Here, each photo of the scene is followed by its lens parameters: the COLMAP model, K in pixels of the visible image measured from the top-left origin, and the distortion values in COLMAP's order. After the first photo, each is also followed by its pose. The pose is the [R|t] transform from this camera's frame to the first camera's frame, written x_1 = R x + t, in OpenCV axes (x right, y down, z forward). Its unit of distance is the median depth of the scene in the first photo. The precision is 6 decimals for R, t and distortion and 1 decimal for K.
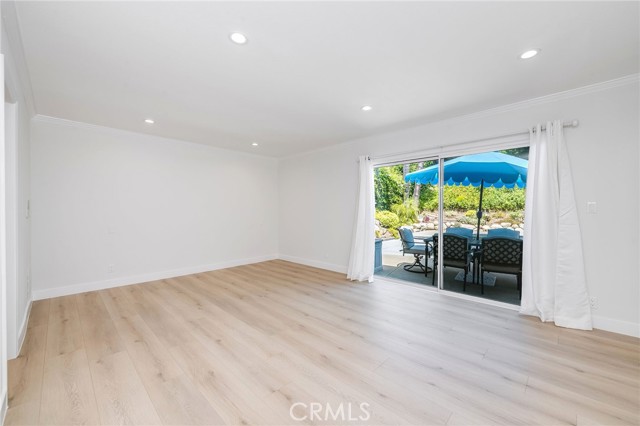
lens RADIAL K [[254.4, 0, 322.9], [0, 254.4, 208.5], [0, 0, 1]] dist [-0.012927, -0.000098]
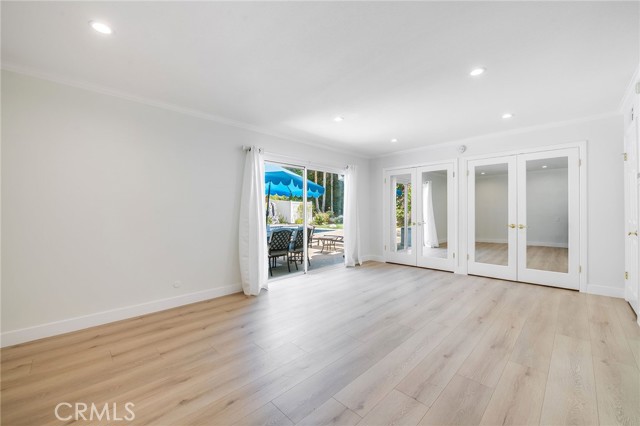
lens RADIAL K [[254.4, 0, 322.9], [0, 254.4, 208.5], [0, 0, 1]] dist [-0.012927, -0.000098]
pose [[0.025602, 0.002770, 0.999668, -1.233519], [-0.003201, 0.999991, -0.002689, 0.003191], [-0.999667, -0.003131, 0.025611, 1.322848]]
